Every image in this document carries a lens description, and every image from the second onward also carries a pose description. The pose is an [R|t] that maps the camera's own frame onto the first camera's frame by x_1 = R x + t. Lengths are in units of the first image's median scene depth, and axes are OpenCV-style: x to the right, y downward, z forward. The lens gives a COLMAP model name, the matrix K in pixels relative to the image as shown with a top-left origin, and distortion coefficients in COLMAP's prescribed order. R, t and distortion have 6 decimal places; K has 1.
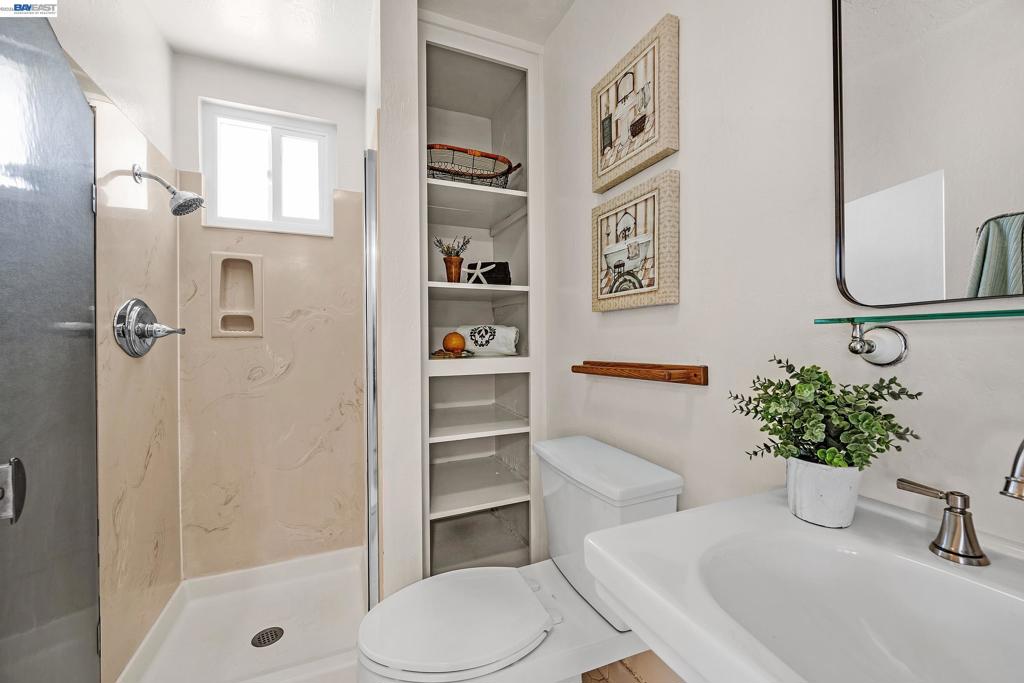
lens RADIAL K [[406.2, 0, 510.4], [0, 406.2, 344.6], [0, 0, 1]] dist [-0.003982, 0.000047]
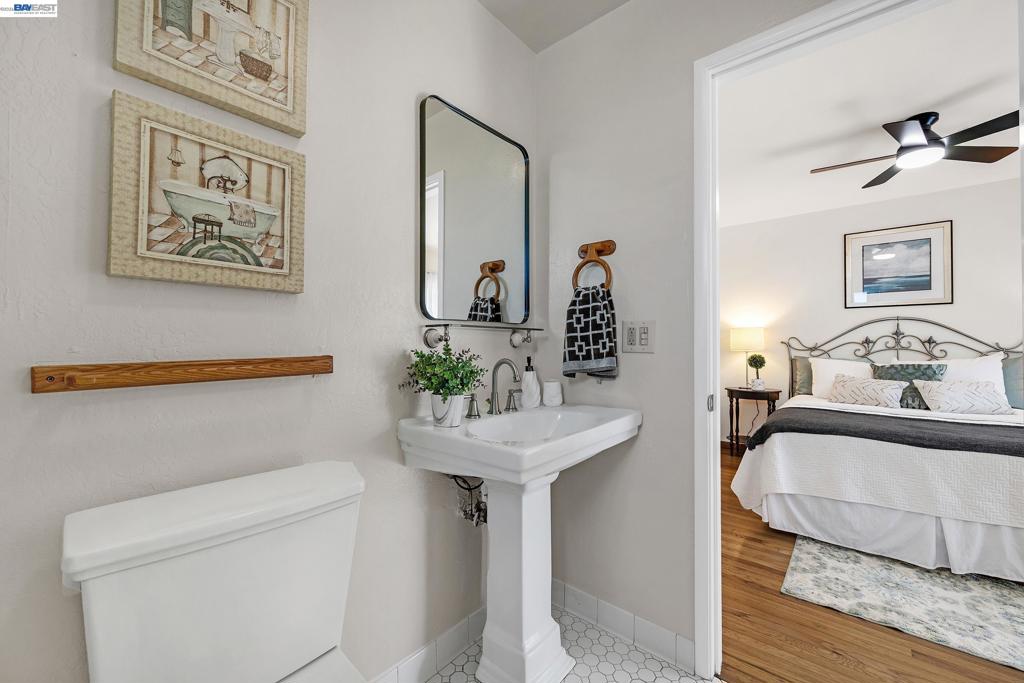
lens RADIAL K [[406.2, 0, 510.6], [0, 406.2, 336.9], [0, 0, 1]] dist [-0.003982, 0.000047]
pose [[-0.443573, 0.016389, 0.896088, -0.609345], [0.001280, 0.999843, -0.017653, 0.018123], [-0.896237, -0.006684, -0.443524, 0.868165]]
